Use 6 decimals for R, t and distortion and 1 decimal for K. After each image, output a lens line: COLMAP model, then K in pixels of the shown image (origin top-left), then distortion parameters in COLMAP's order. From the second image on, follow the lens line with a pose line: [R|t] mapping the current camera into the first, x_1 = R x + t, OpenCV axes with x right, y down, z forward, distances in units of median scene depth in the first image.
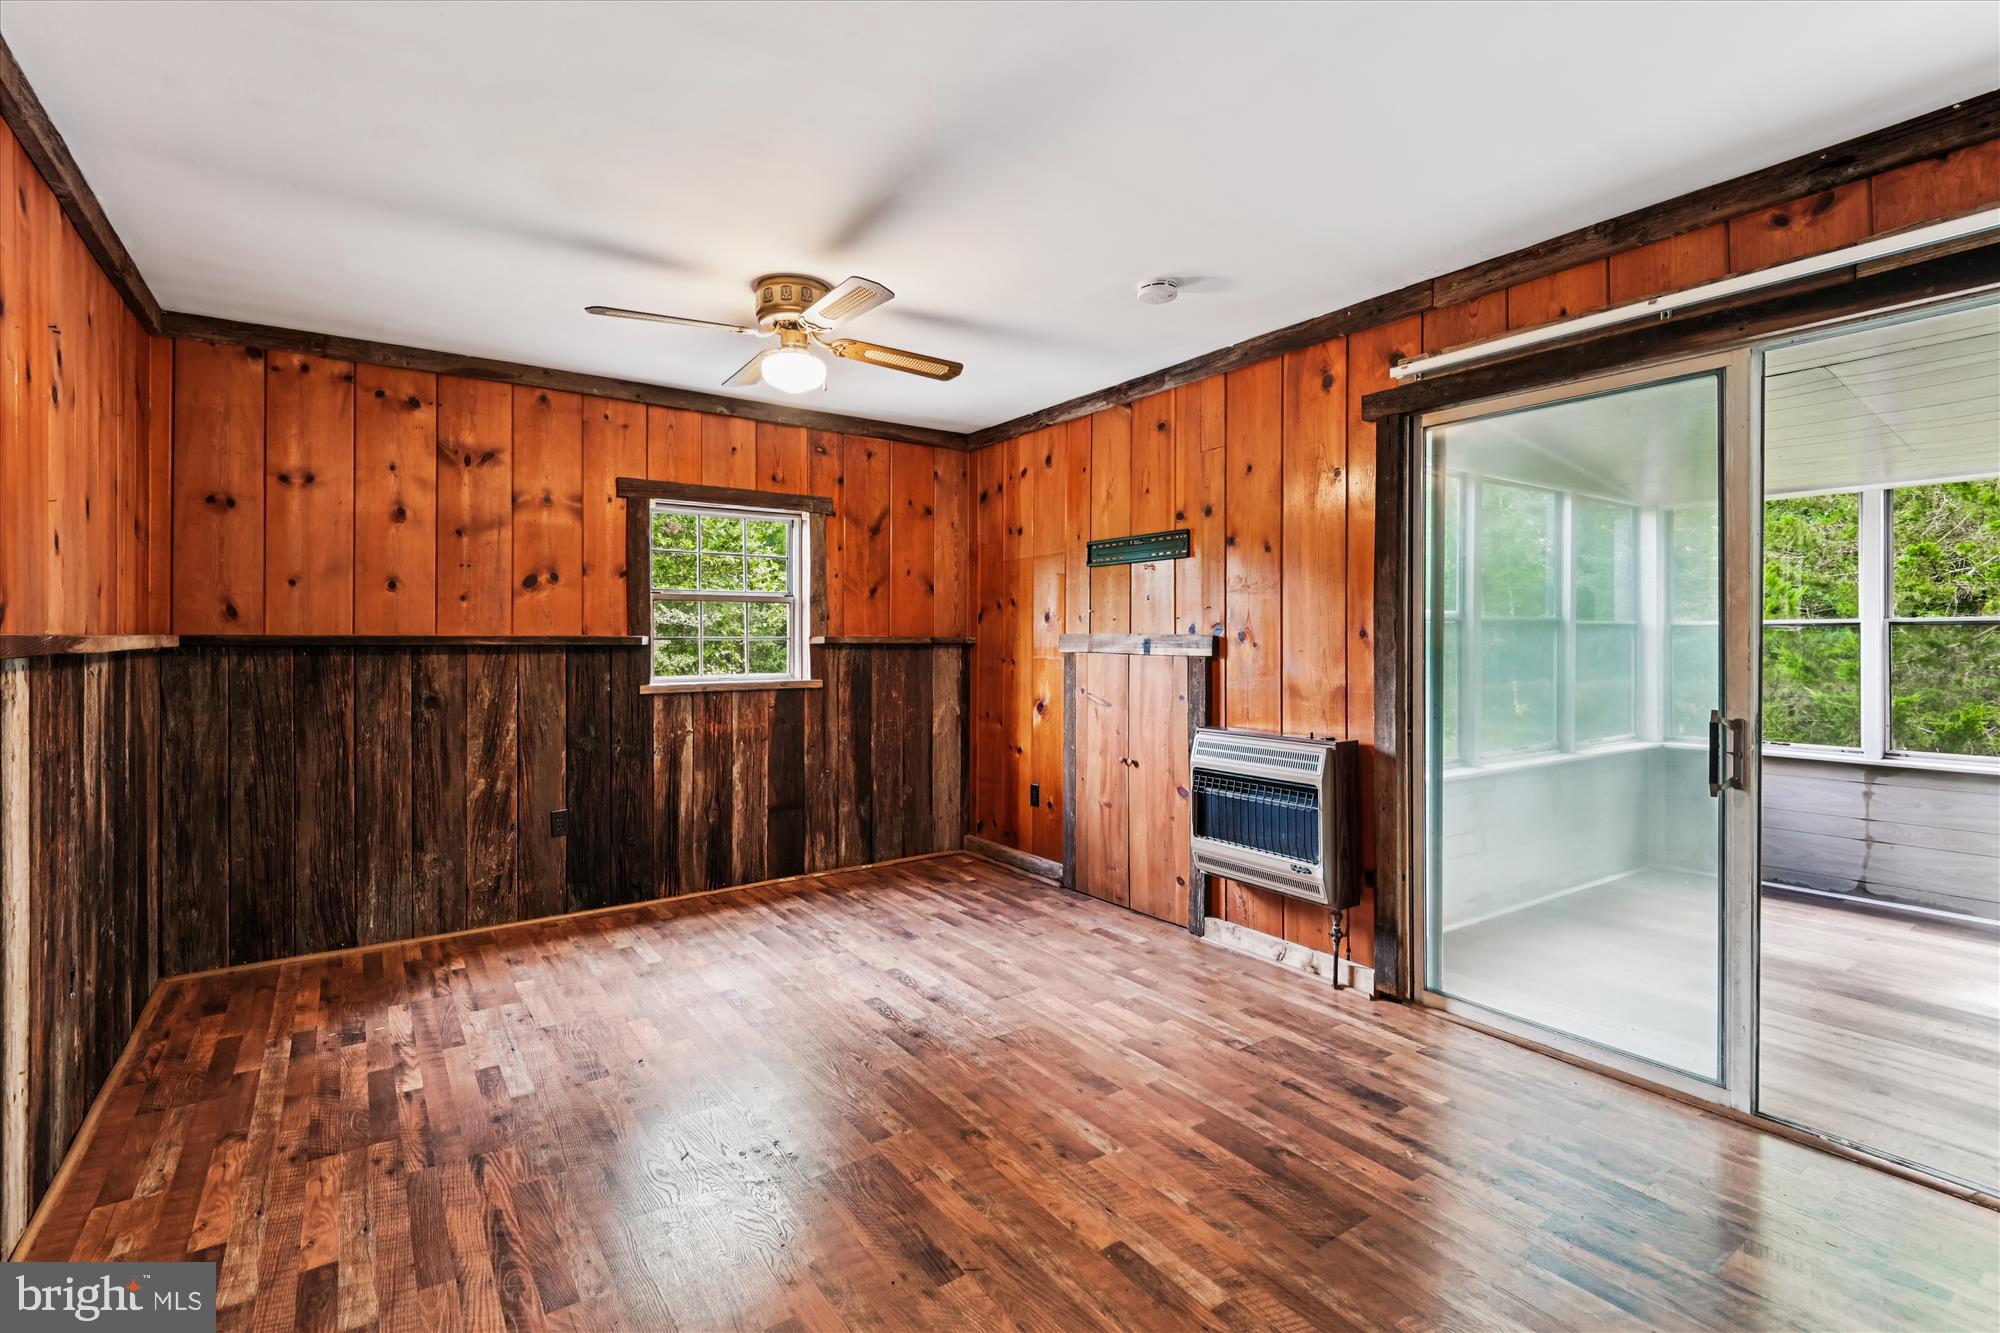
lens RADIAL K [[920.2, 0, 1003.6], [0, 920.2, 639.9], [0, 0, 1]] dist [0.029088, -0.013489]
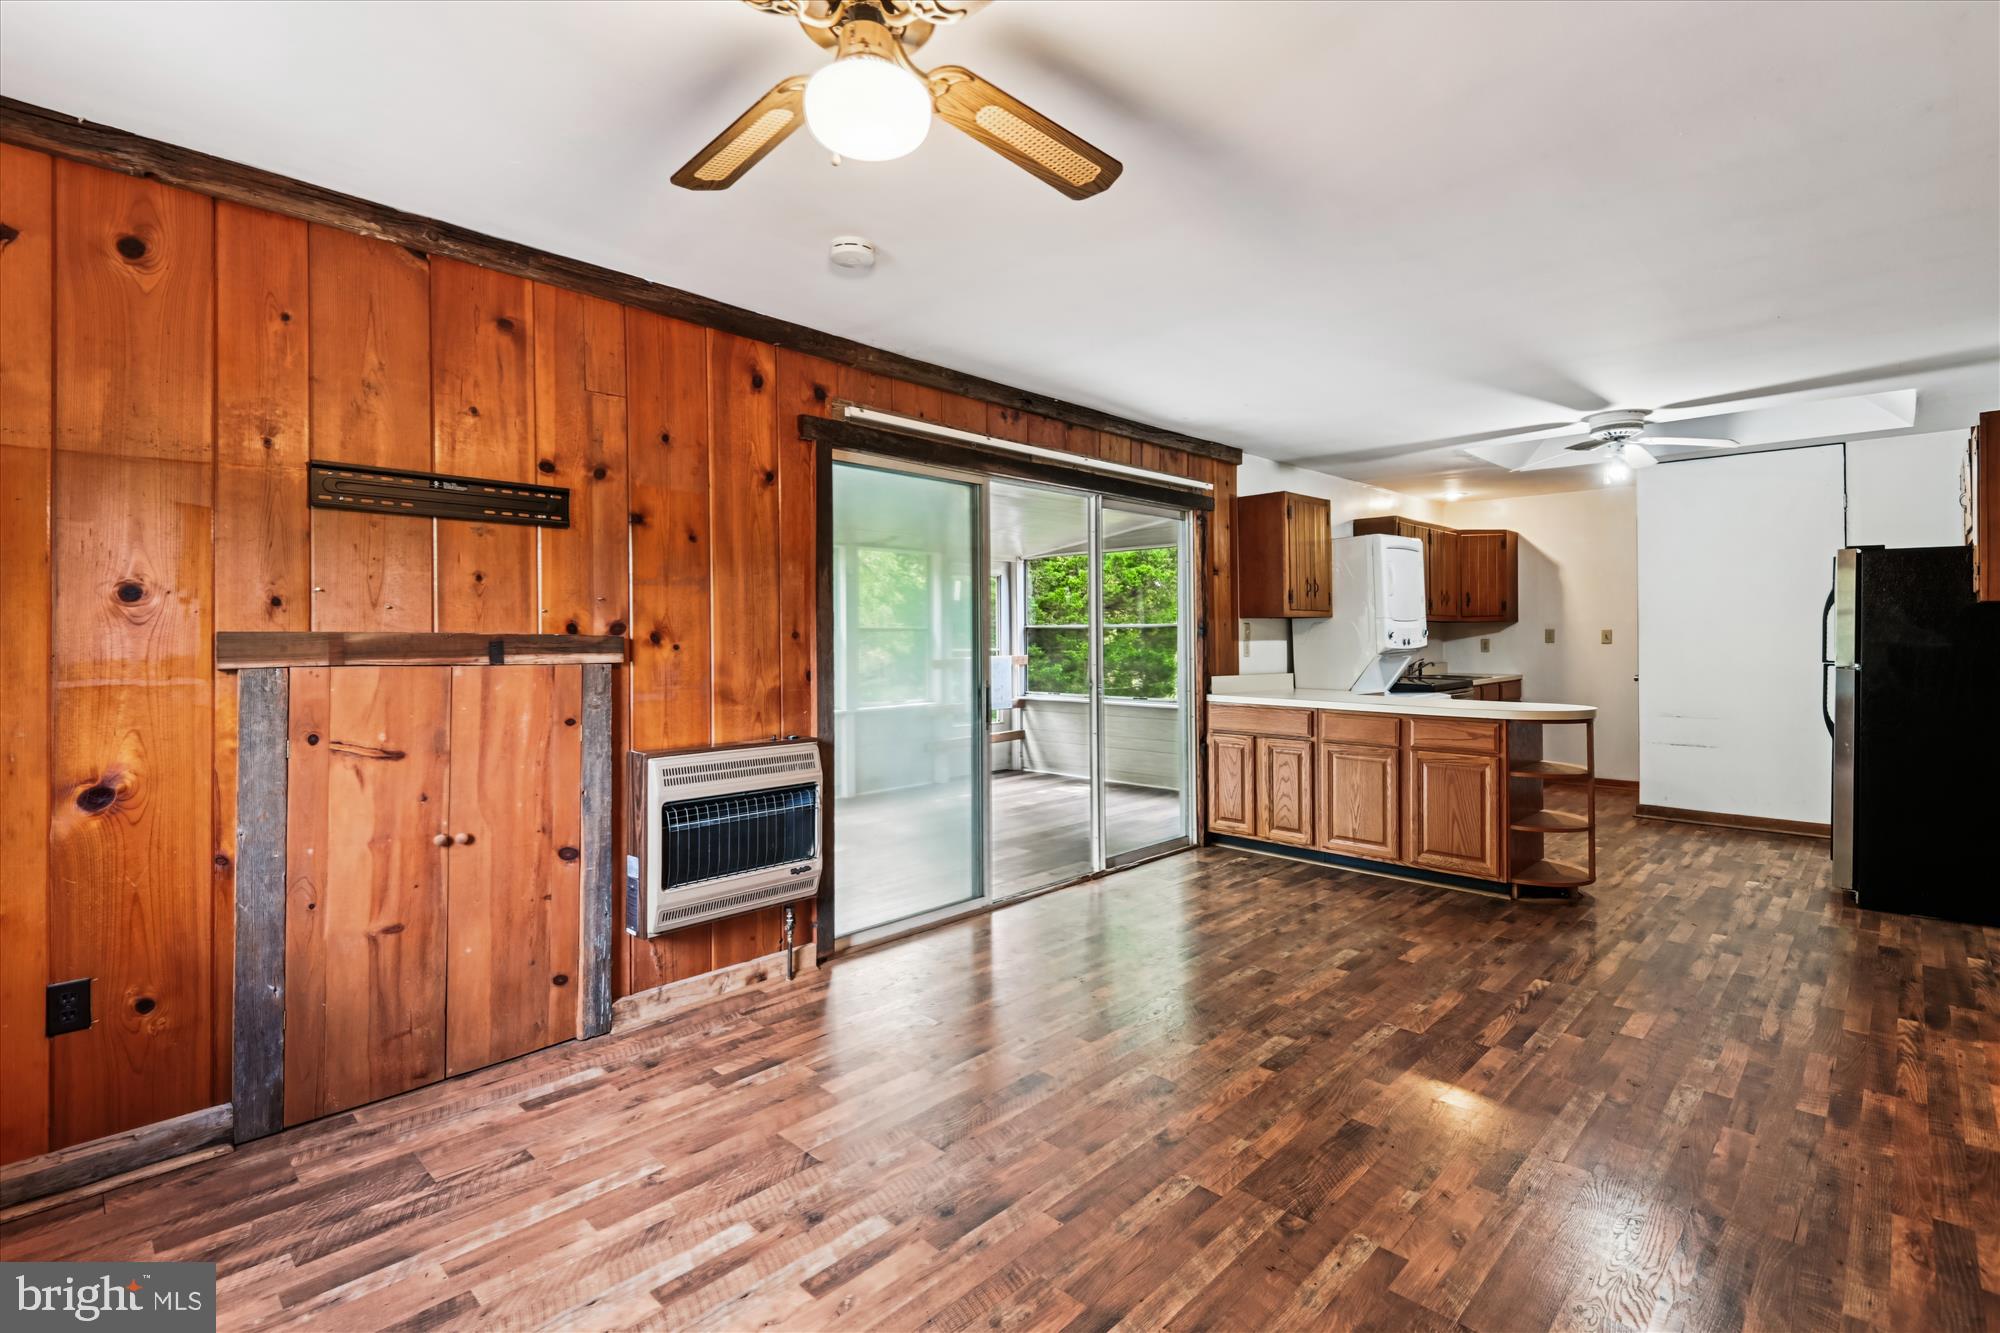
lens RADIAL K [[920.2, 0, 993.1], [0, 920.2, 638.4], [0, 0, 1]] dist [0.029088, -0.013489]
pose [[-0.180871, -0.000582, 0.983507, -0.597345], [0.001385, 0.999999, 0.000847, -0.003266], [-0.983506, 0.001515, -0.180870, 0.829797]]
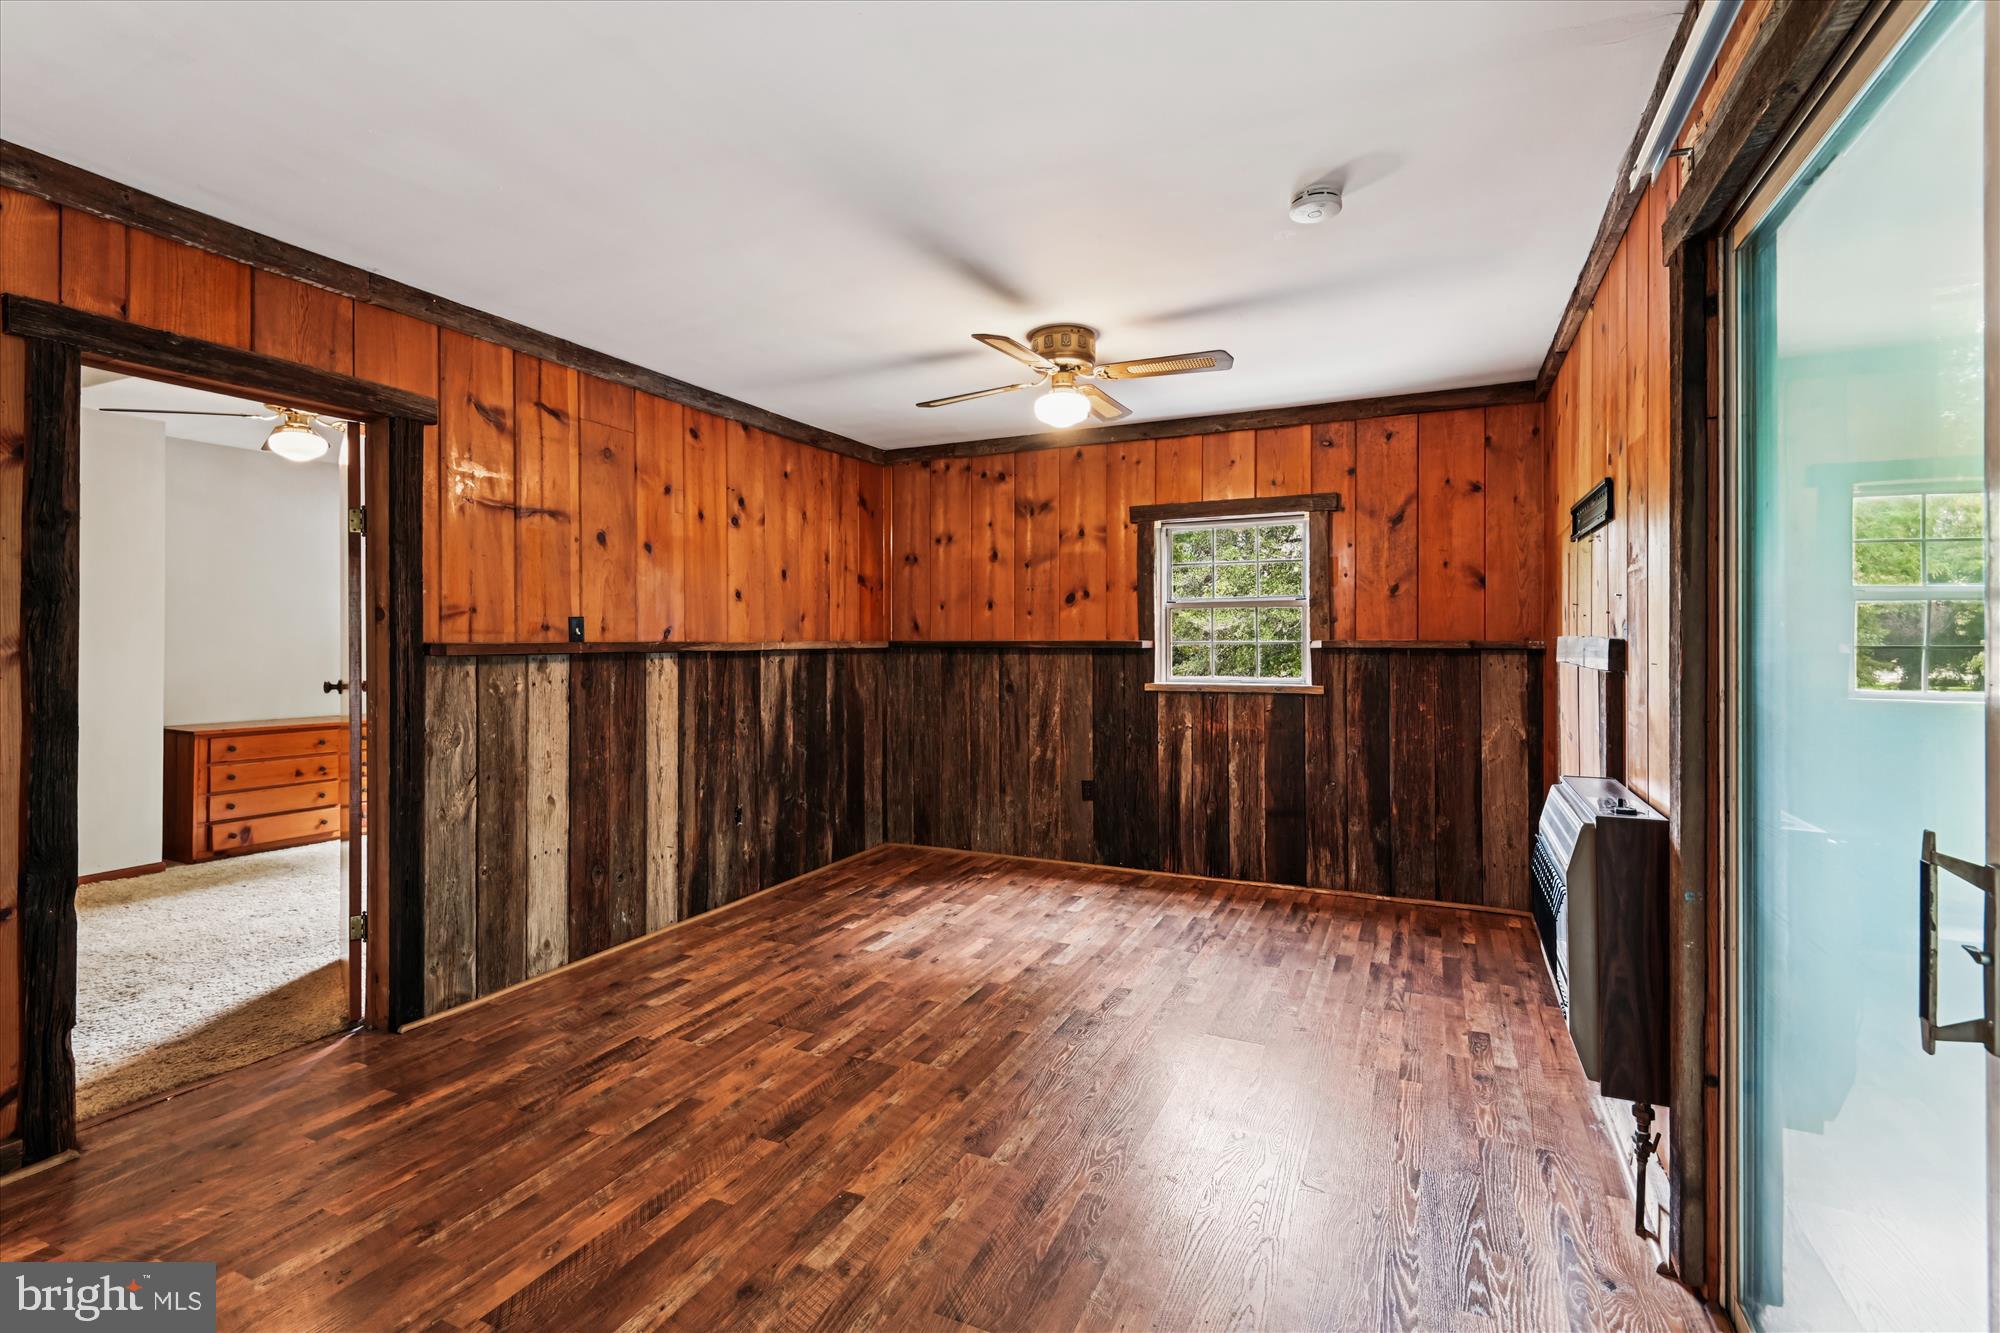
lens RADIAL K [[920.2, 0, 999.7], [0, 920.2, 641.2], [0, 0, 1]] dist [0.029088, -0.013489]
pose [[0.498136, -0.000408, -0.867099, 0.578177], [0.000036, 1.000000, -0.000450, -0.003299], [0.867099, 0.000194, 0.498136, 0.298047]]
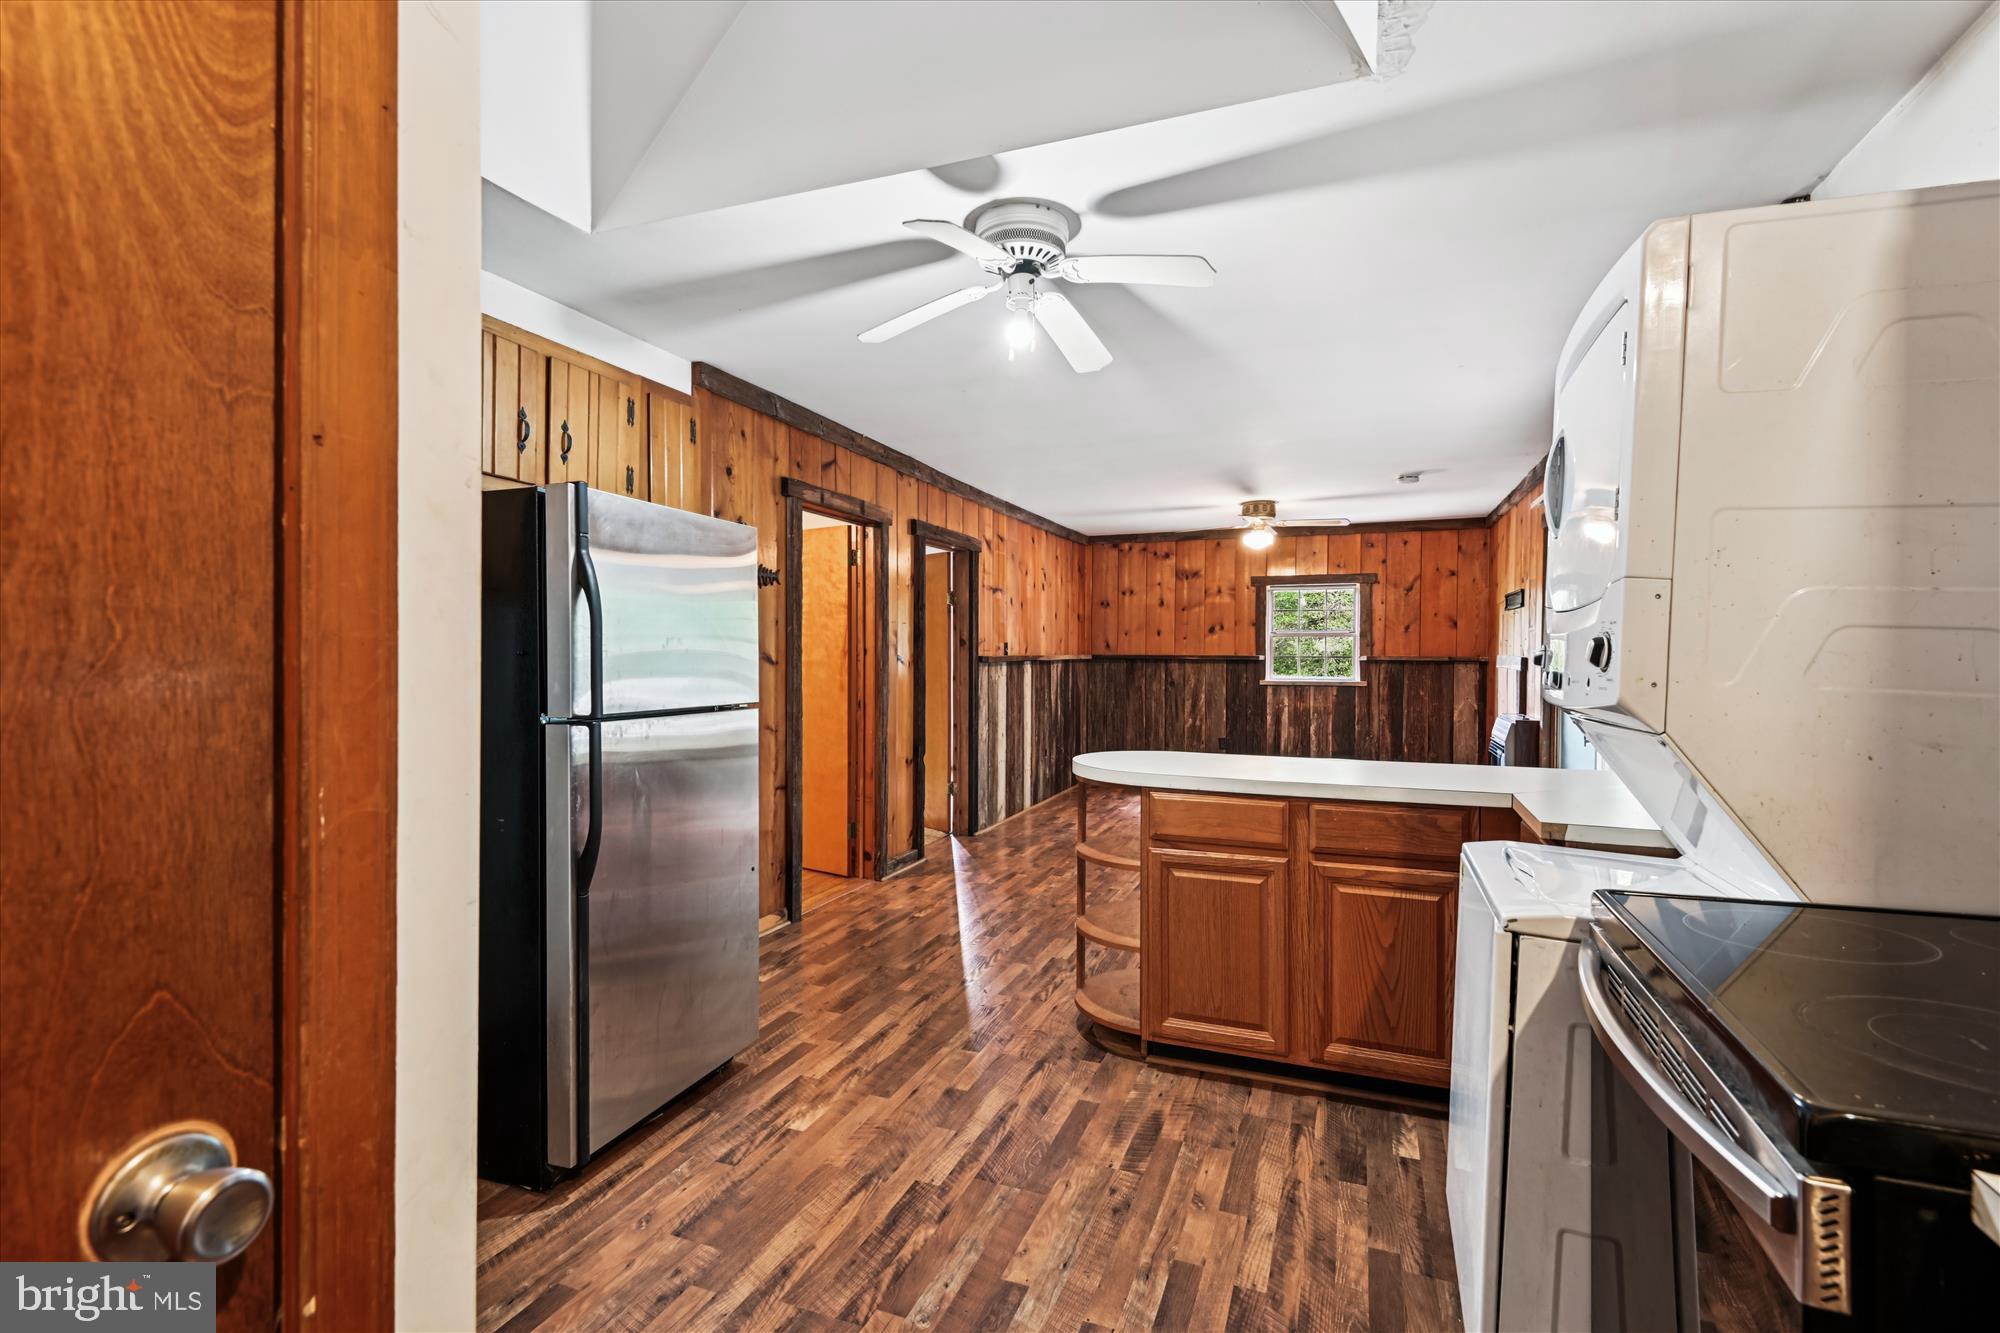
lens RADIAL K [[920.2, 0, 991.7], [0, 920.2, 668.9], [0, 0, 1]] dist [0.029088, -0.013489]
pose [[0.549111, 0.018501, -0.835545, 1.055457], [-0.005179, 0.999811, 0.018735, -0.010307], [0.835733, -0.005961, 0.549103, -0.635265]]
